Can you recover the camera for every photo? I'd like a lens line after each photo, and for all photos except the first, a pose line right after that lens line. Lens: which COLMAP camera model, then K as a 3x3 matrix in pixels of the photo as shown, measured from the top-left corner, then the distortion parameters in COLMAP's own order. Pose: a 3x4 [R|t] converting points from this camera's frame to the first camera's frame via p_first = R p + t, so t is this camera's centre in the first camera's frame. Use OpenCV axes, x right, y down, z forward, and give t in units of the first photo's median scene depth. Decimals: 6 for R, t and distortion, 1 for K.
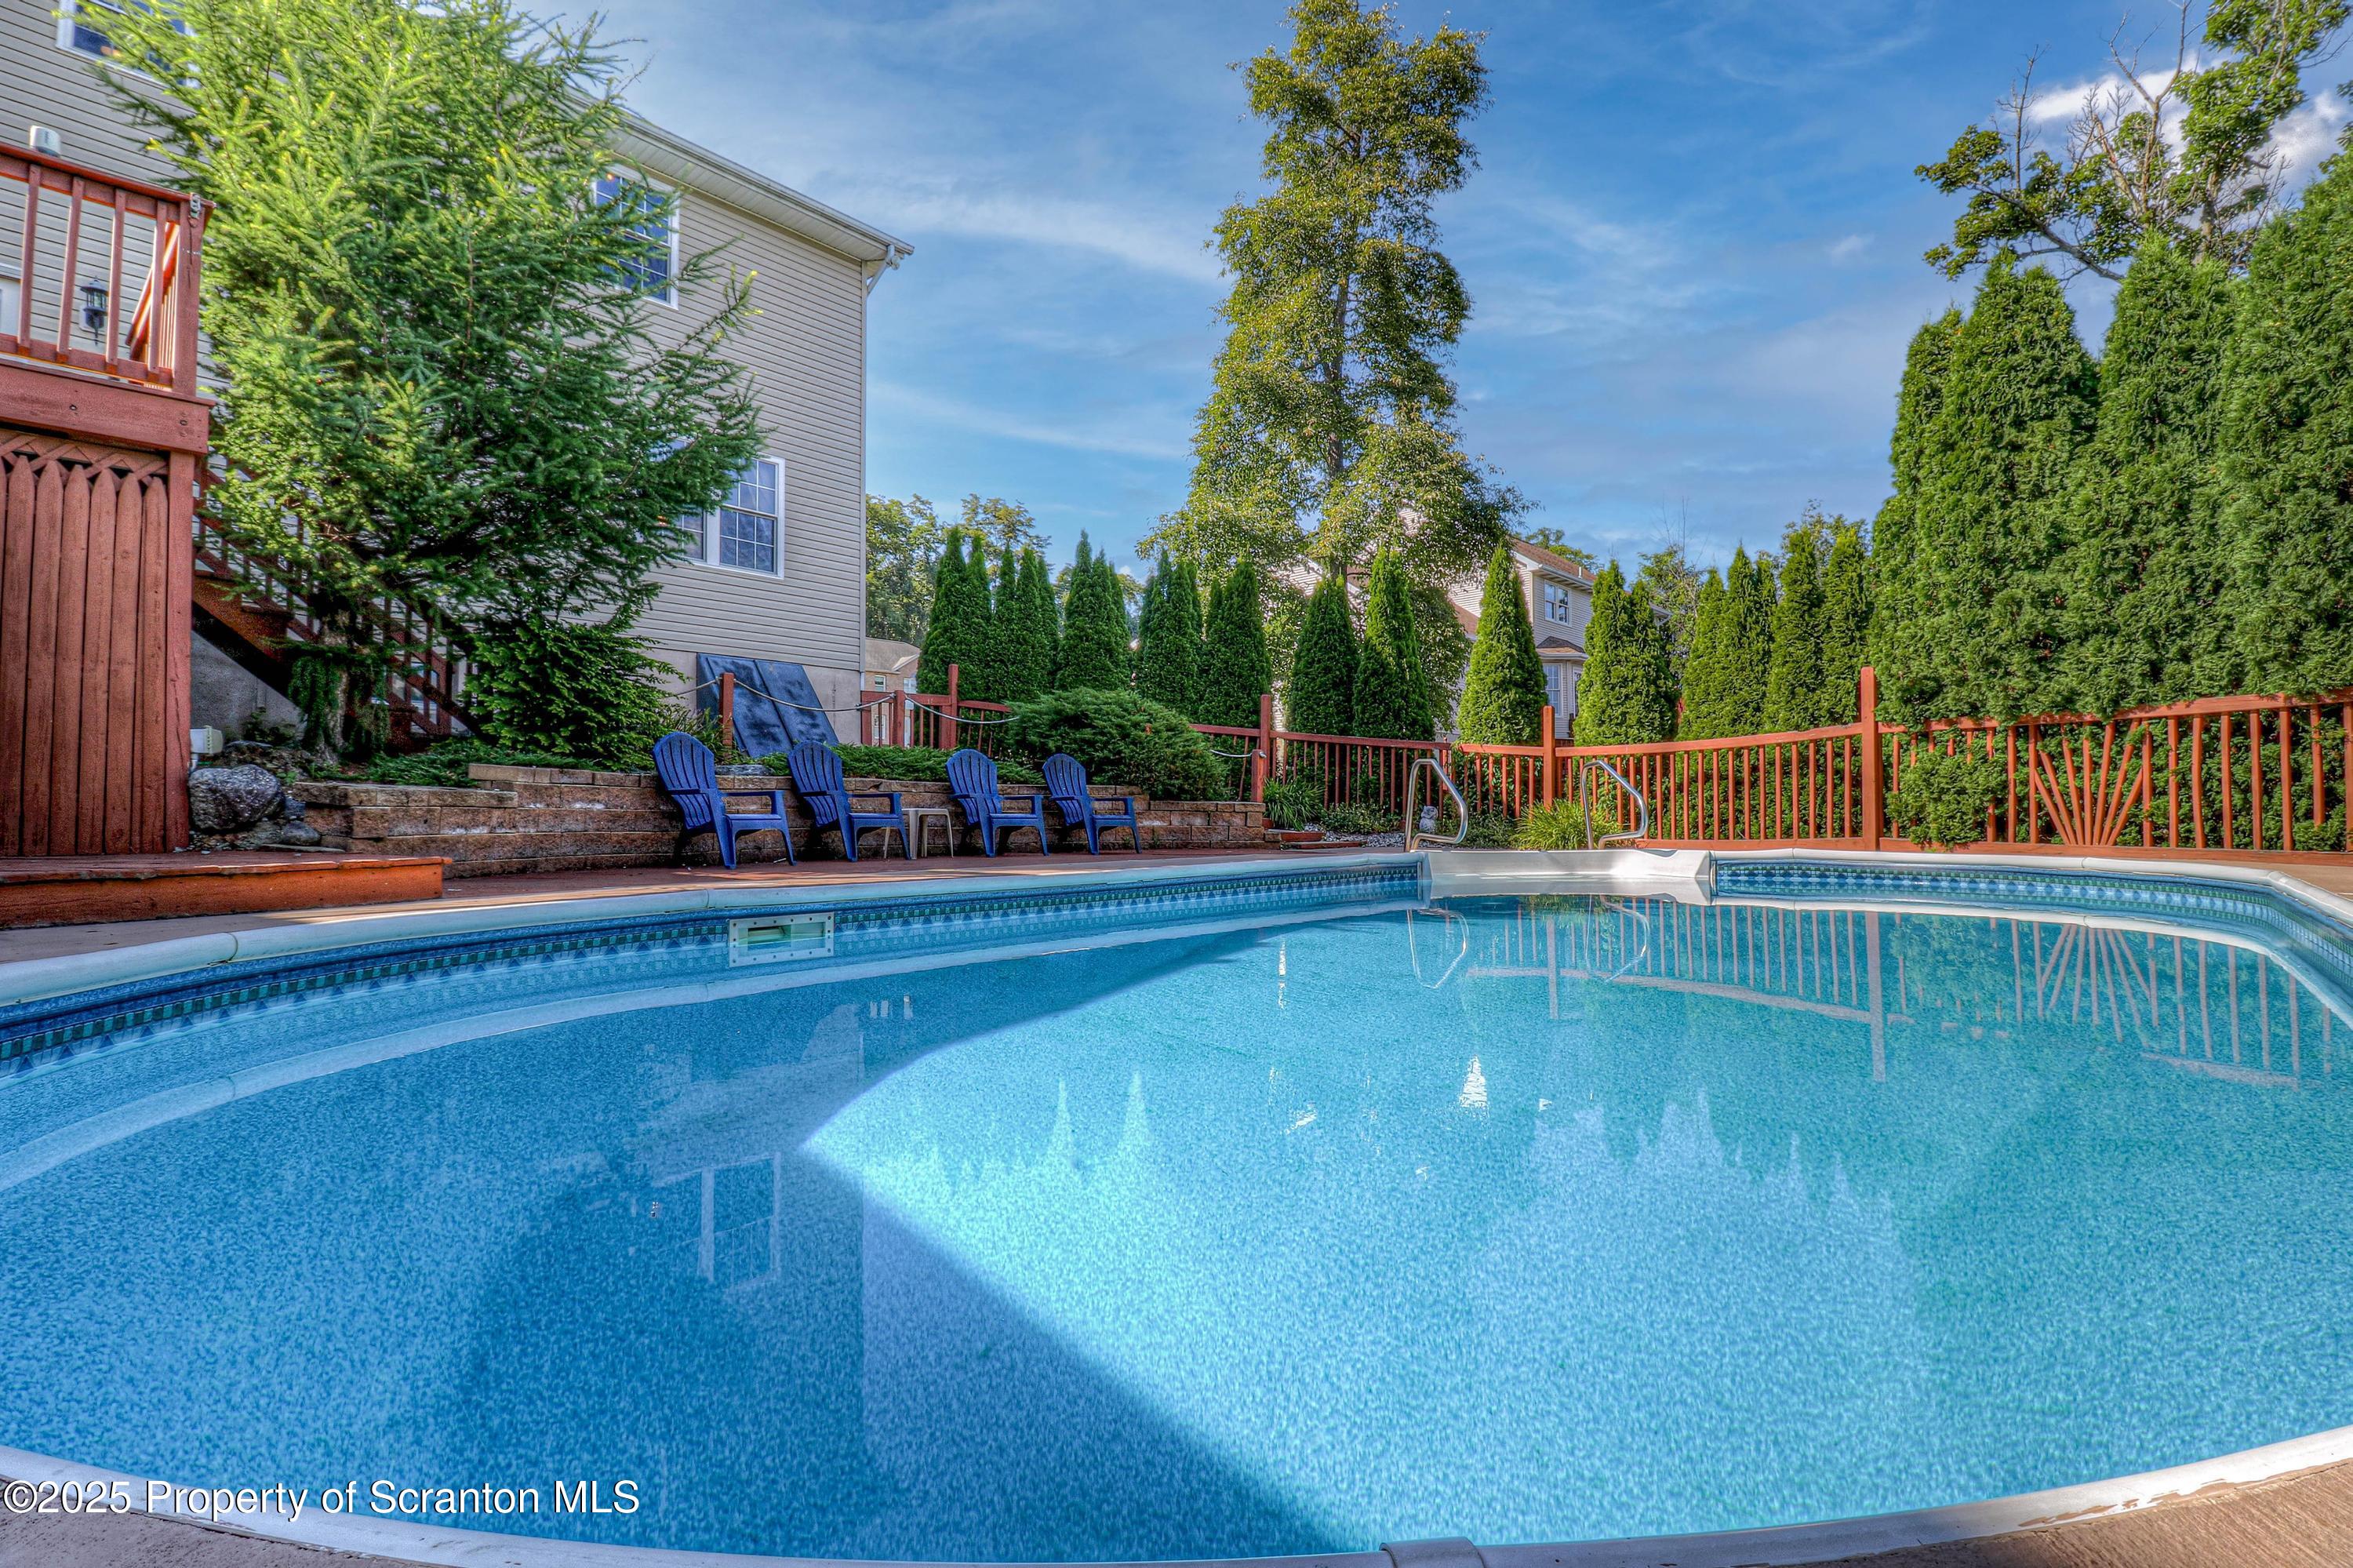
lens RADIAL K [[1094.4, 0, 1176.5], [0, 1094.4, 784.0], [0, 0, 1]] dist [0.001367, -0.014051]
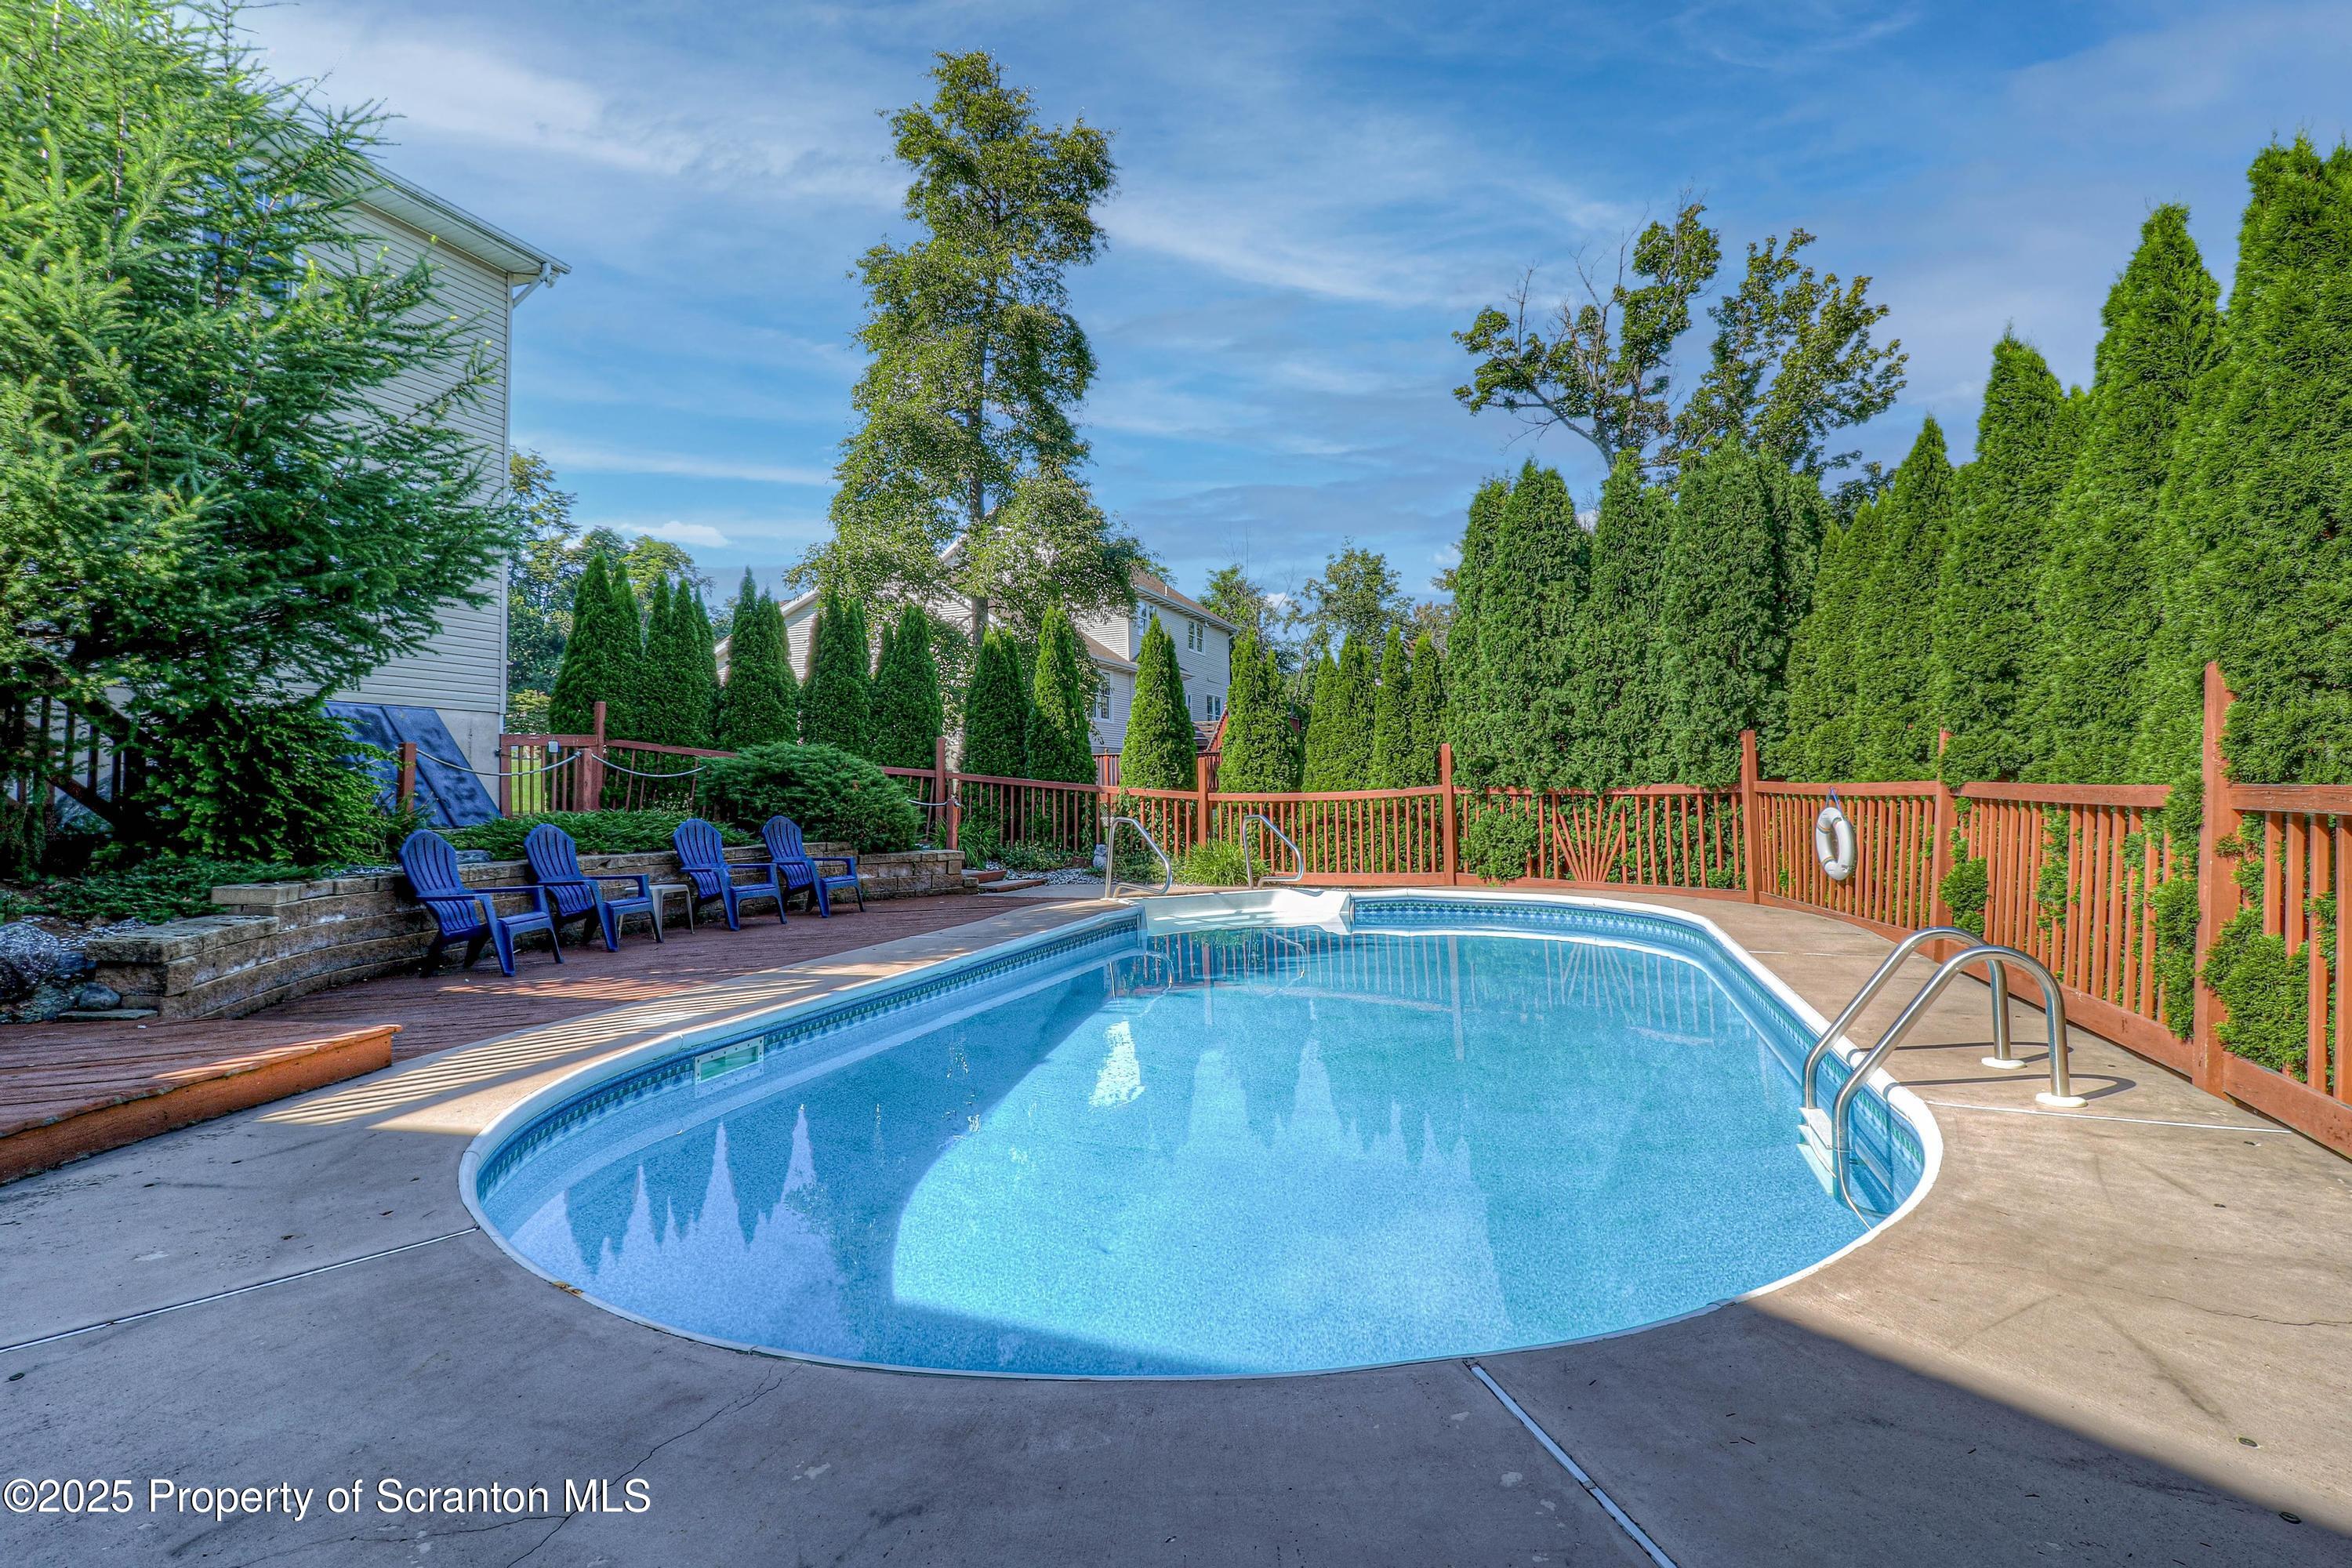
lens RADIAL K [[1126.6, 0, 1179.3], [0, 1126.6, 724.0], [0, 0, 1]] dist [0.008995, -0.015919]
pose [[0.922781, 0.006067, 0.385277, -0.186327], [0.007837, 0.999374, -0.034509, -0.082943], [-0.385245, 0.034864, 0.922156, -0.133261]]
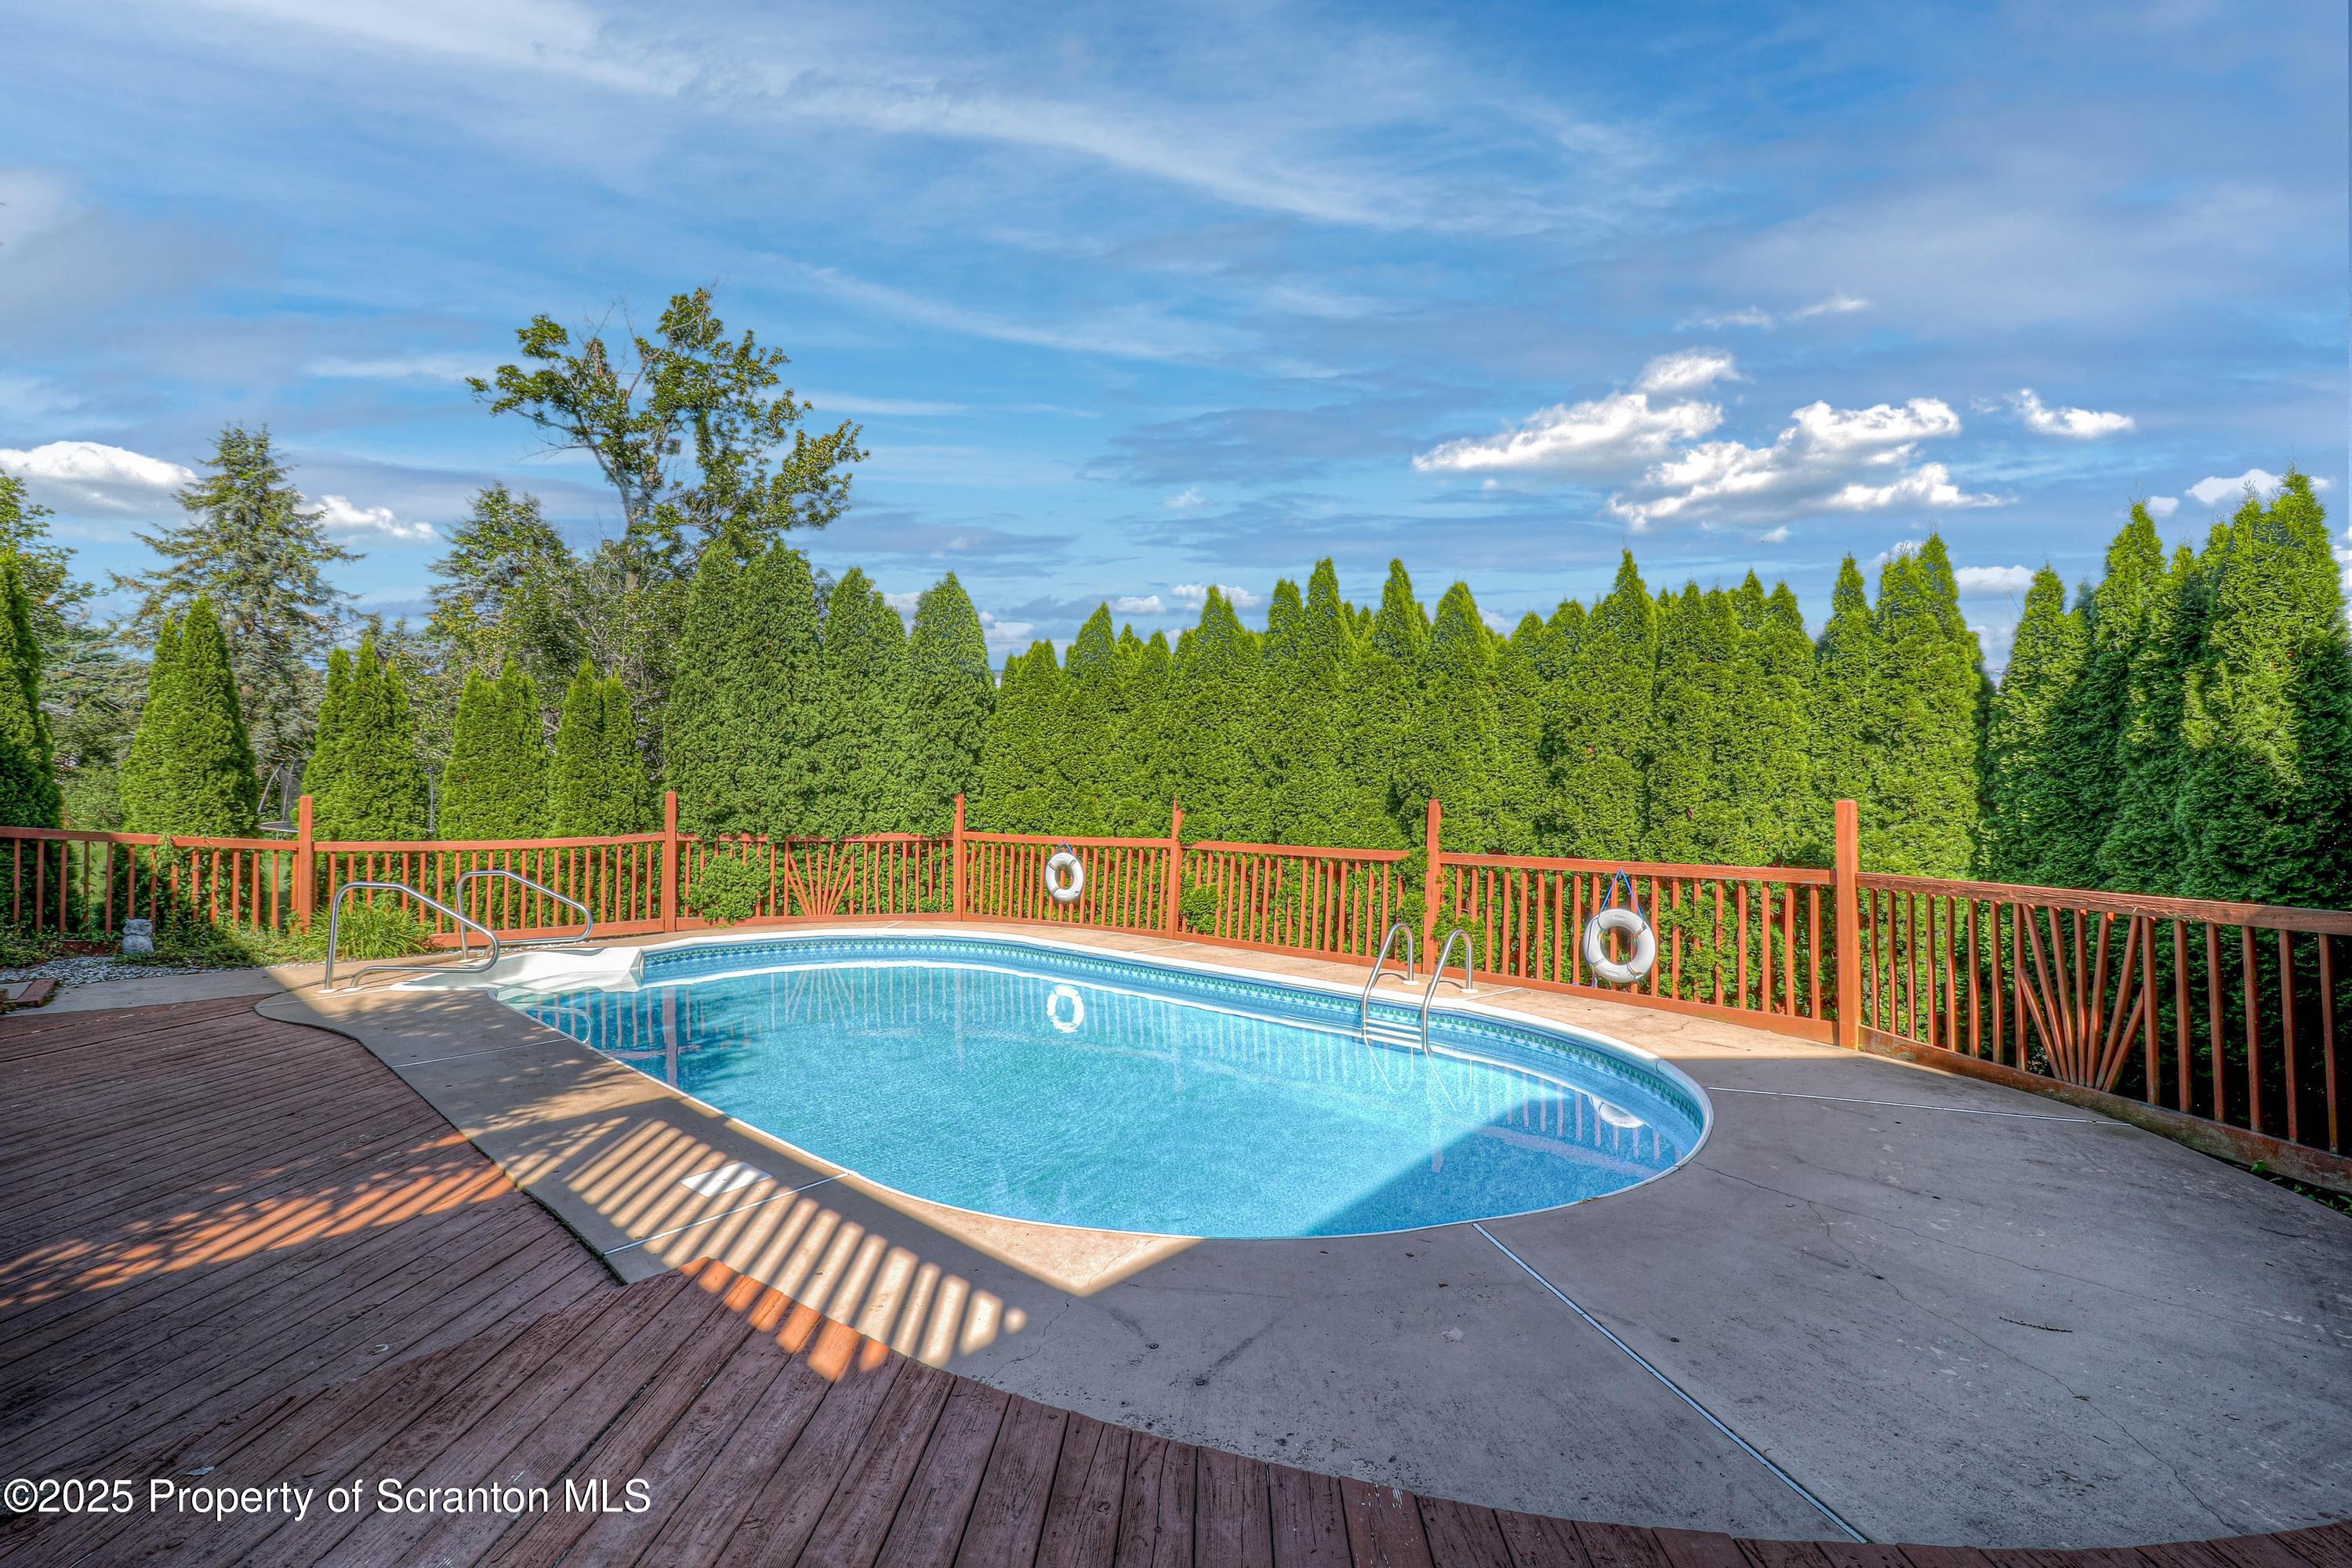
lens RADIAL K [[1093.9, 0, 1176.0], [0, 1093.9, 784.0], [0, 0, 1]] dist [0.001367, -0.014051]
pose [[0.047817, 0.007792, 0.998826, -0.660590], [-0.029461, 0.999546, -0.006387, -0.121592], [-0.998422, -0.029121, 0.048025, 0.301364]]
